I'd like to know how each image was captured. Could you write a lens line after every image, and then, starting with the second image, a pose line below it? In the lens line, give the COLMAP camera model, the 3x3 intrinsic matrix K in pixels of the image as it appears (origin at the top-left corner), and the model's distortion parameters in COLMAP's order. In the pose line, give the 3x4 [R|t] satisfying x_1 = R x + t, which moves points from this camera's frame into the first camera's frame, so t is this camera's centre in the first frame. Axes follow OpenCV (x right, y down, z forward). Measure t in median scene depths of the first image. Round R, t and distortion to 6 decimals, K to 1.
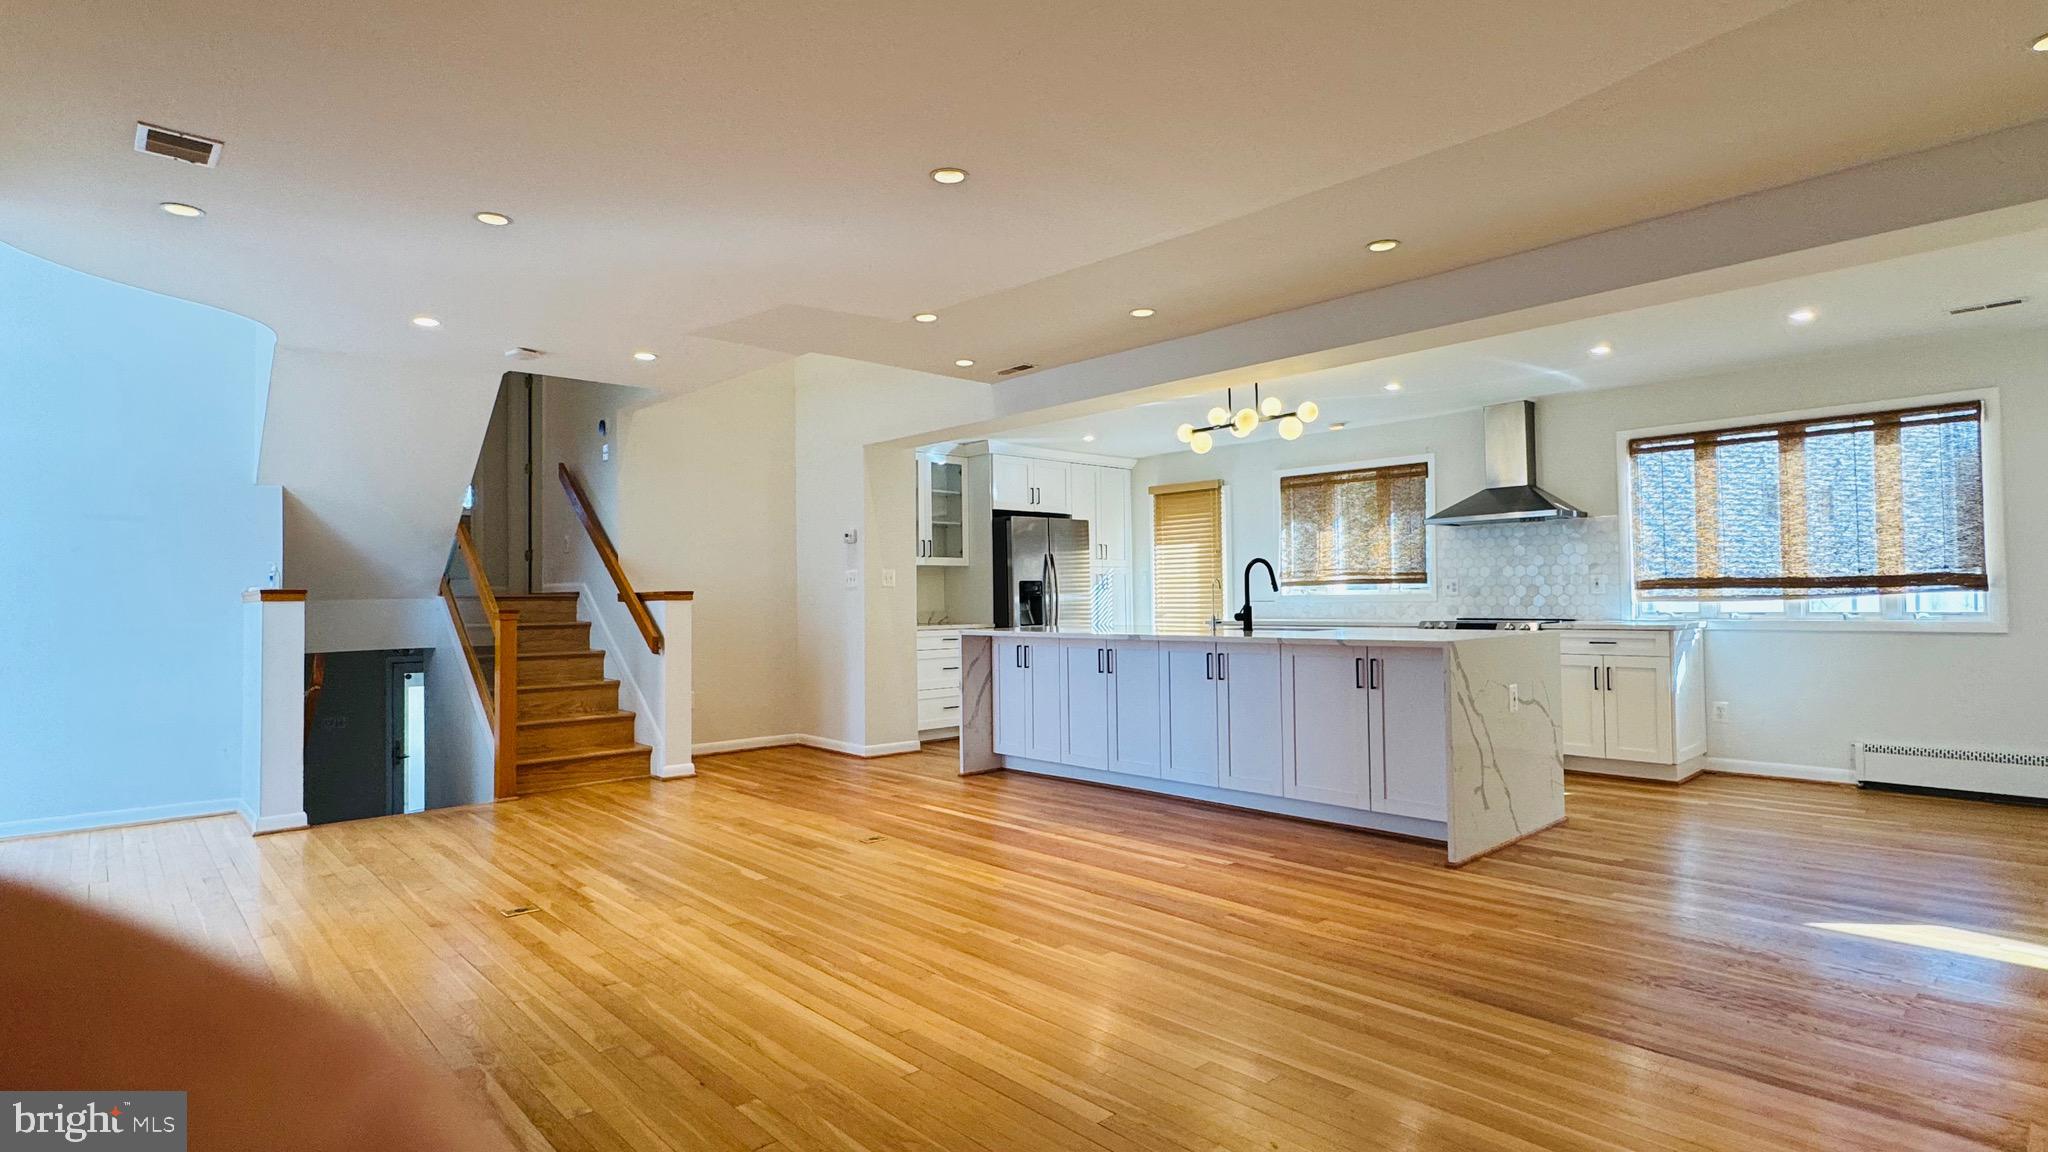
lens RADIAL K [[1025.5, 0, 1024.0], [0, 1025.5, 576.0], [0, 0, 1]] dist [0.000016, -0.001170]
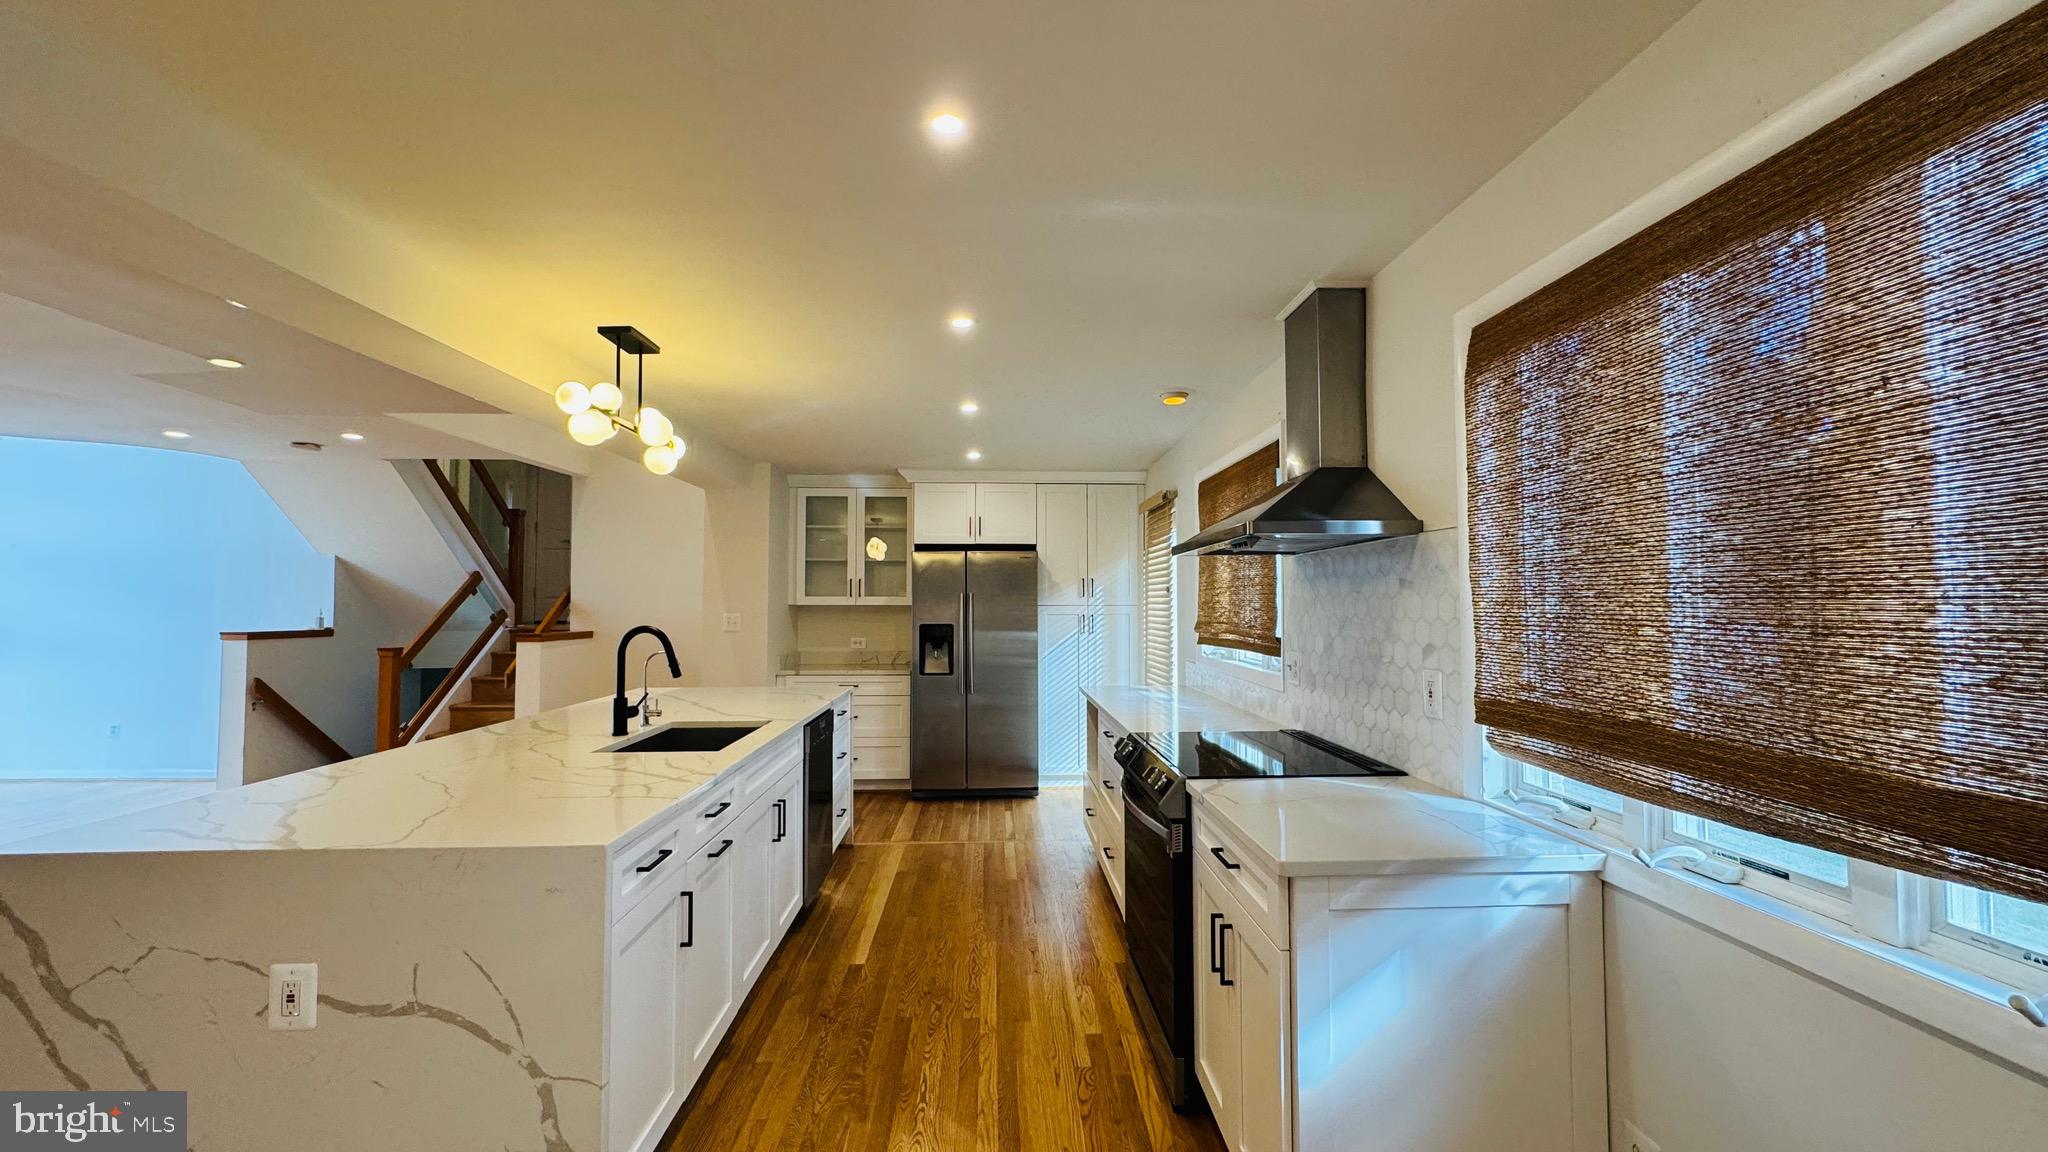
lens RADIAL K [[819.4, 0, 1024.0], [0, 819.4, 576.0], [0, 0, 1]] dist [0.000103, -0.000086]
pose [[0.761845, -0.010469, -0.647674, 0.755223], [0.004180, 0.999928, -0.011245, -0.042698], [0.647746, 0.005860, 0.761834, 0.753259]]
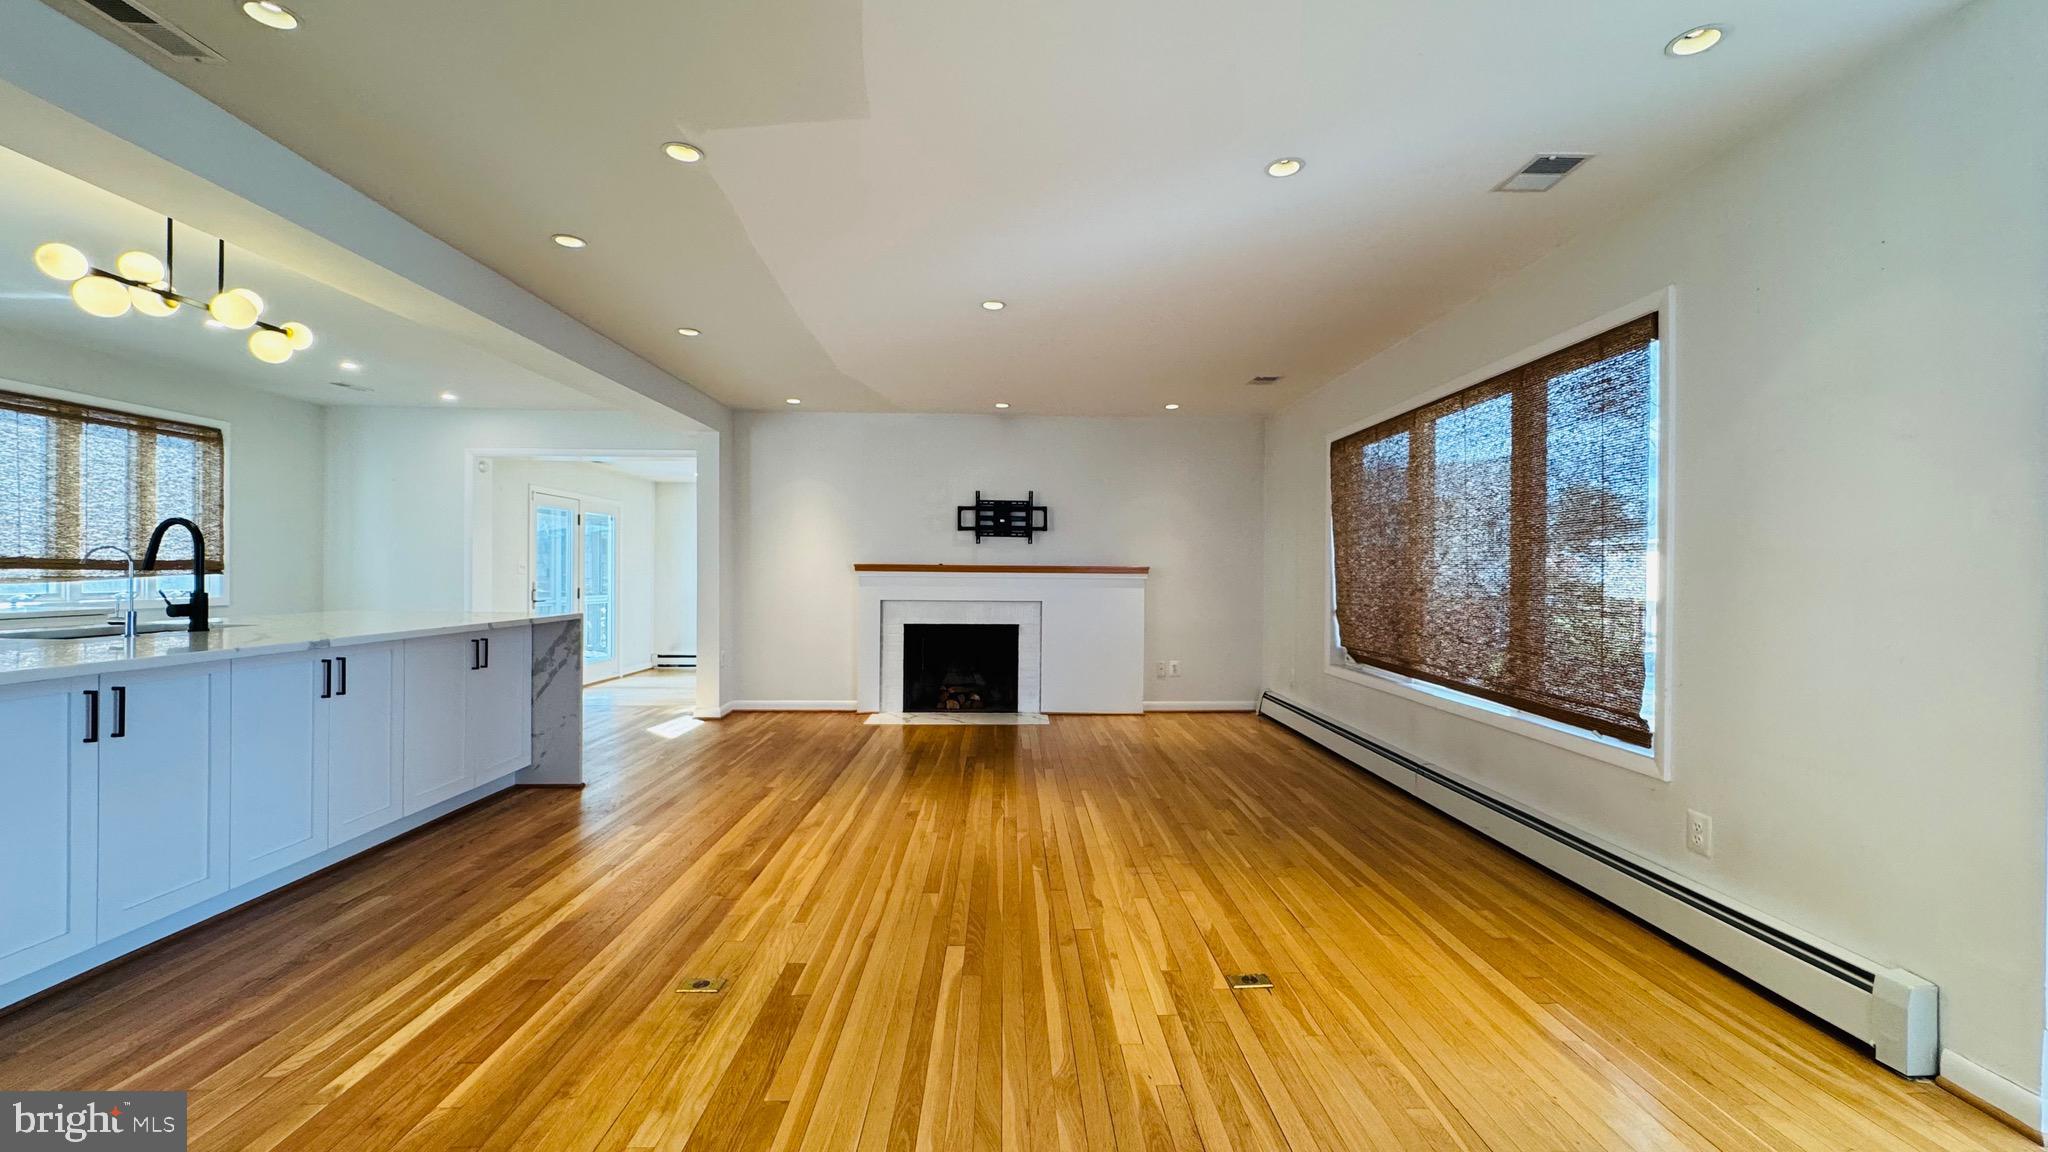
lens RADIAL K [[819.4, 0, 1024.0], [0, 819.4, 576.0], [0, 0, 1]] dist [0.000103, -0.000086]
pose [[-0.753163, 0.002294, 0.657830, -0.502671], [-0.014402, 0.999697, -0.019975, 0.021492], [-0.657676, -0.024518, -0.752901, 1.035305]]
